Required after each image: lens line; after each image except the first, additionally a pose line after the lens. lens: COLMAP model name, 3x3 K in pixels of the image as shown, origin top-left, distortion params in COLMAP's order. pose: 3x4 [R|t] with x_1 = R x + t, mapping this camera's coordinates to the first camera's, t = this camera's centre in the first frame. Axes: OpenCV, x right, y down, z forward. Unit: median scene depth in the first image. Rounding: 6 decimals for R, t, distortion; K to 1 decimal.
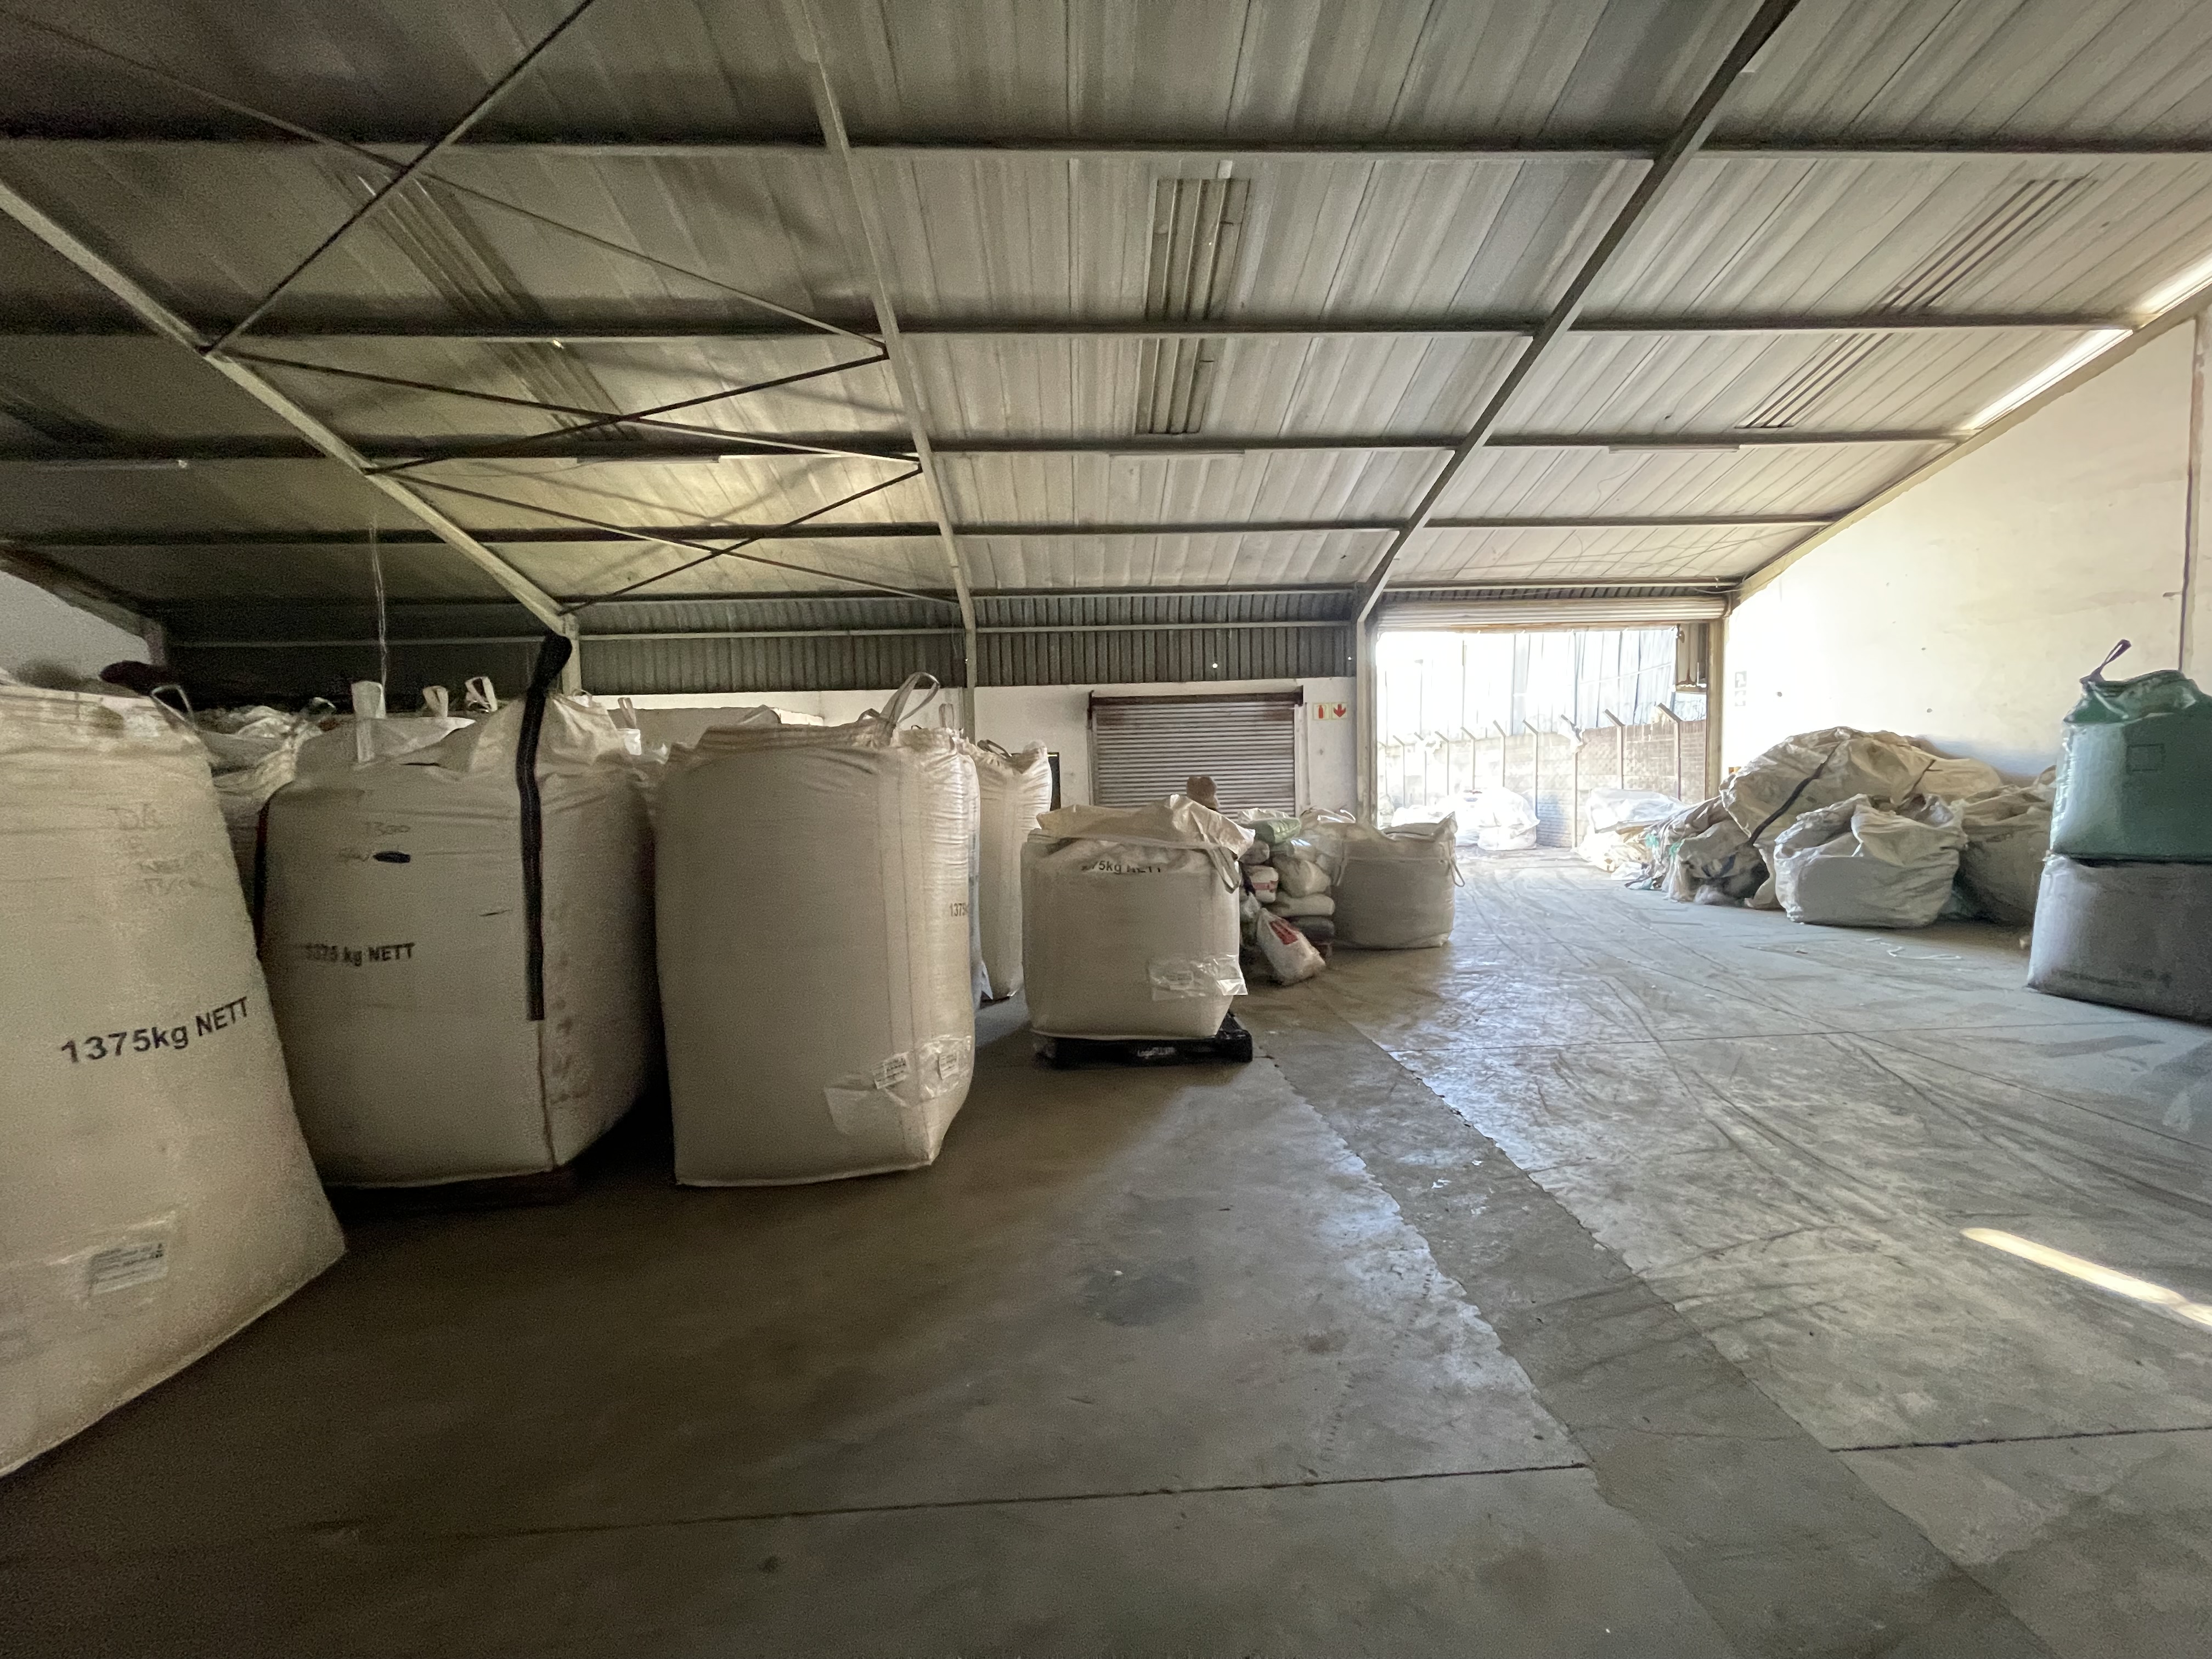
lens RADIAL K [[897.1, 0, 1106.3], [0, 897.1, 840.2], [0, 0, 1]] dist [0.003535, 0.000540]
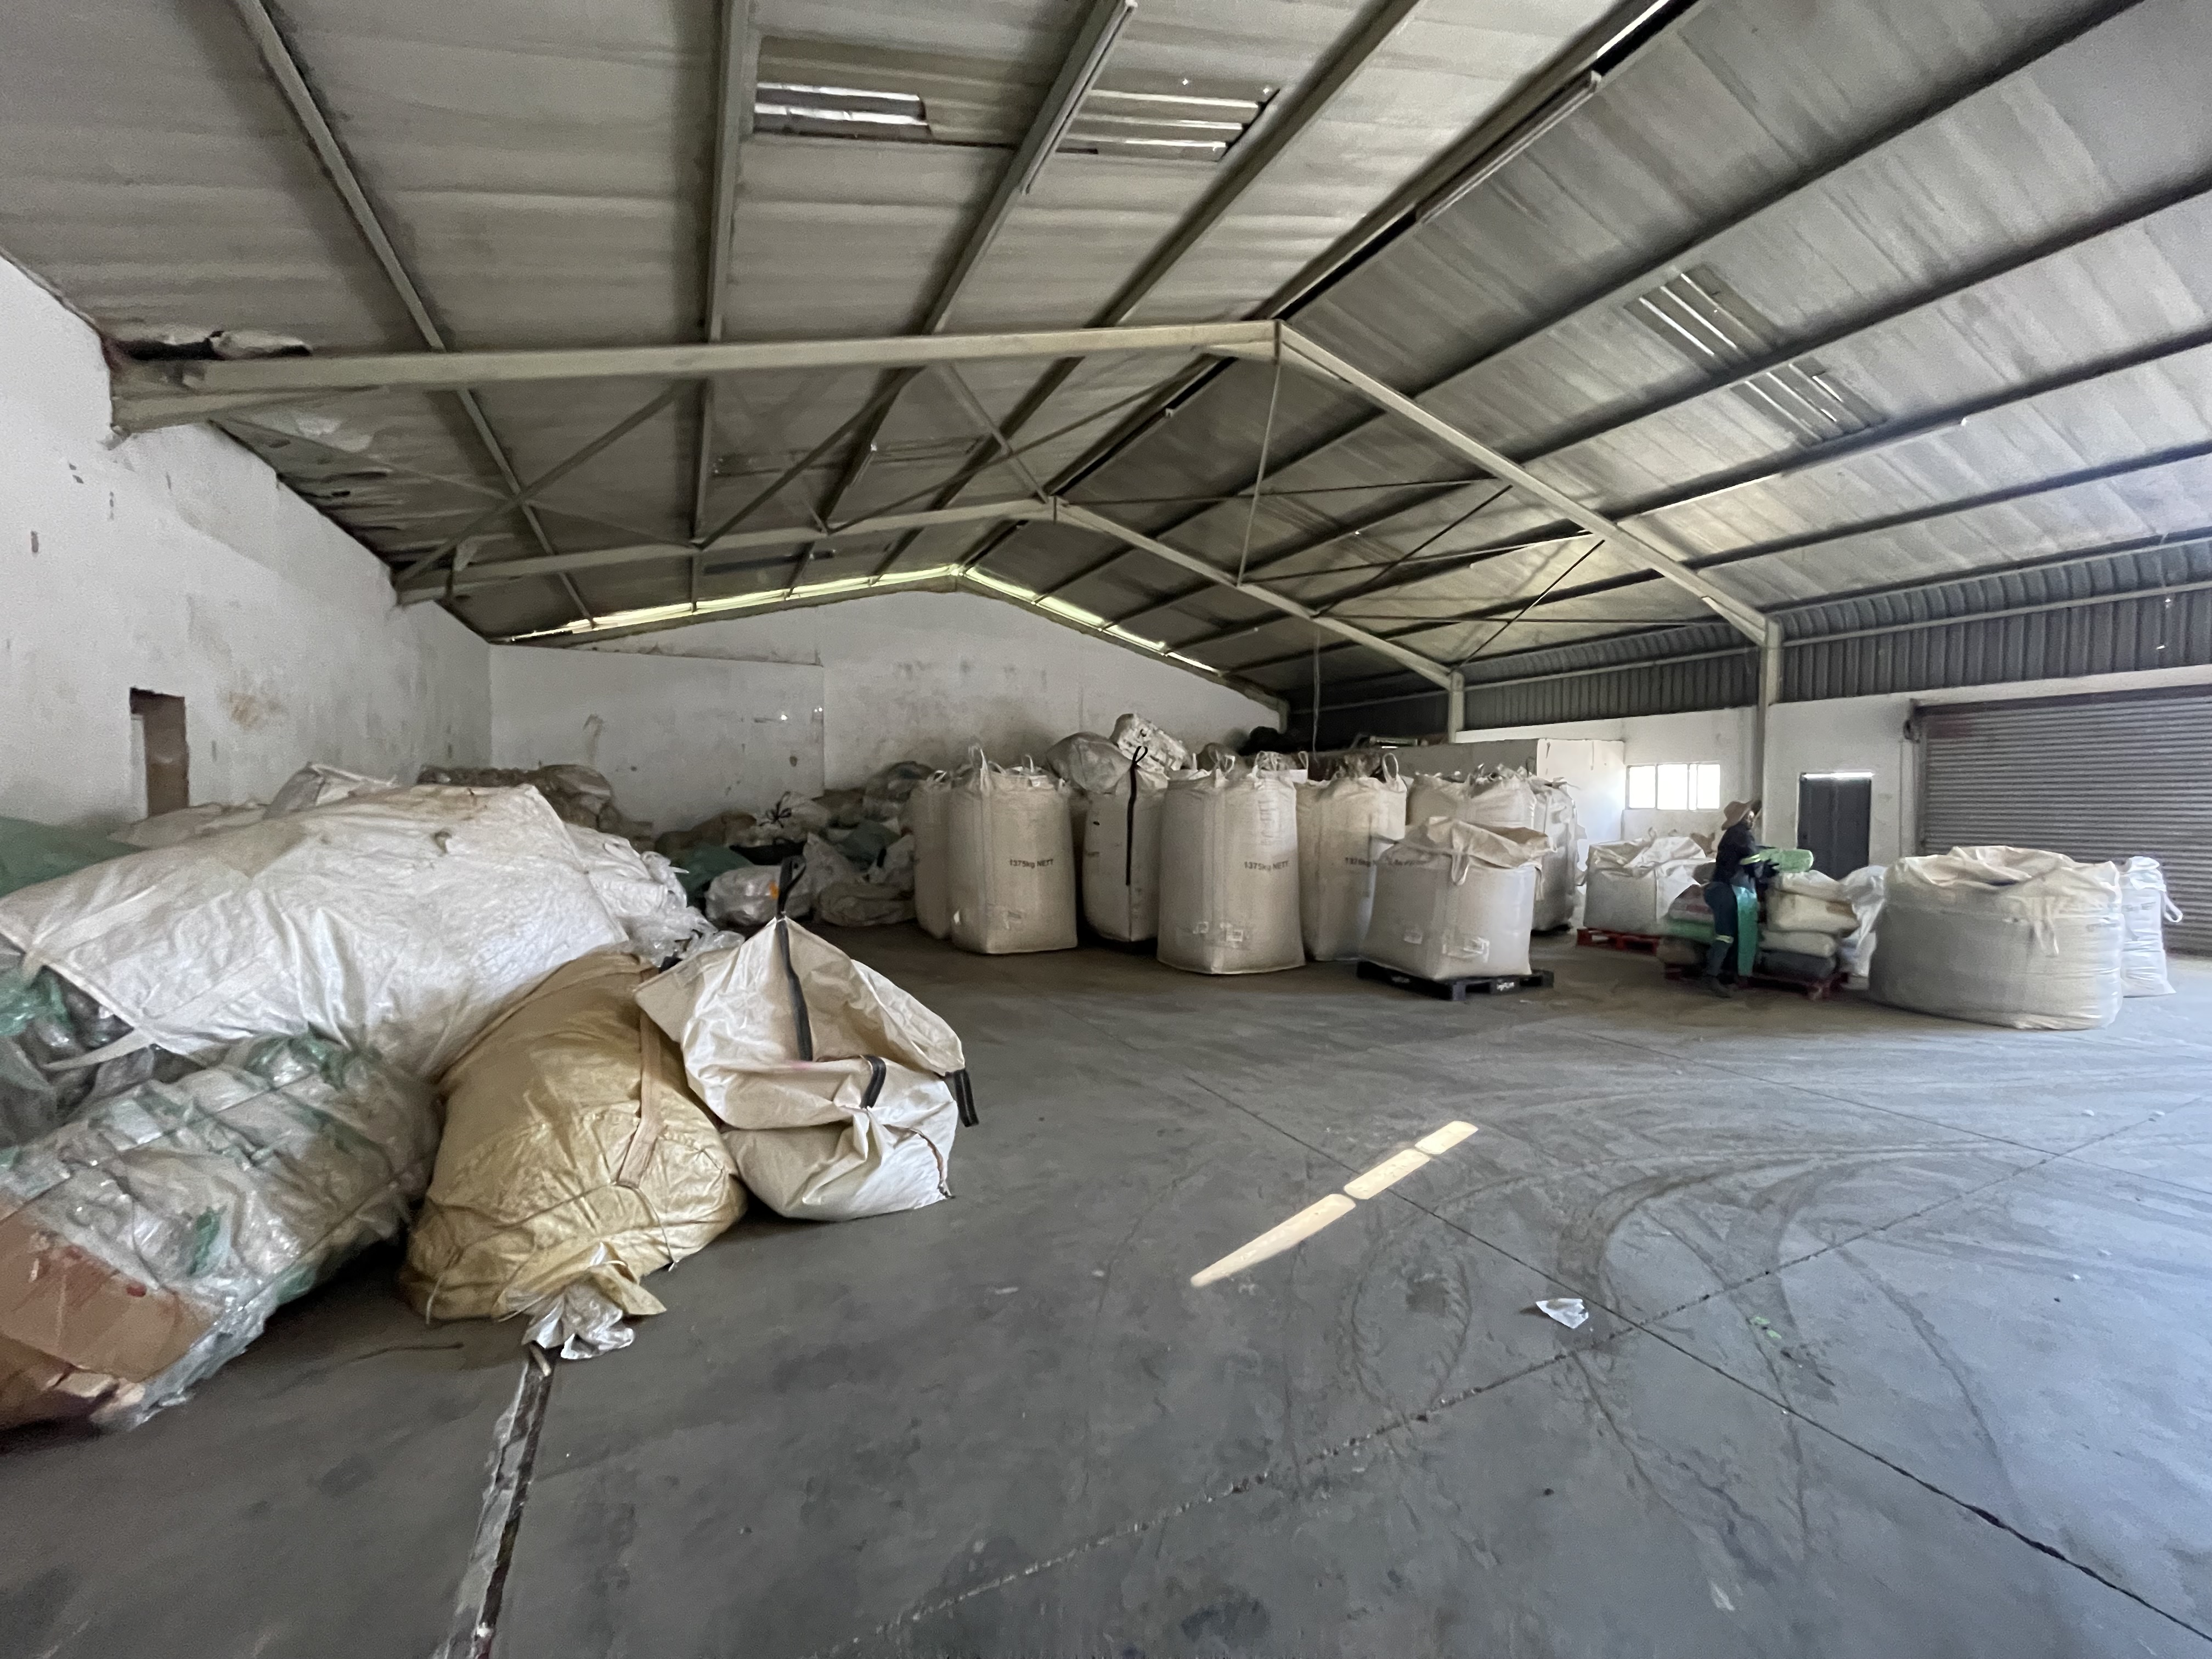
lens RADIAL K [[897.1, 0, 1109.4], [0, 897.1, 826.0], [0, 0, 1]] dist [0.003535, 0.000540]
pose [[0.394443, 0.055059, -0.917269, 0.648821], [-0.075660, 0.996760, 0.027295, -0.016126], [0.915800, 0.058634, 0.397331, -0.045992]]
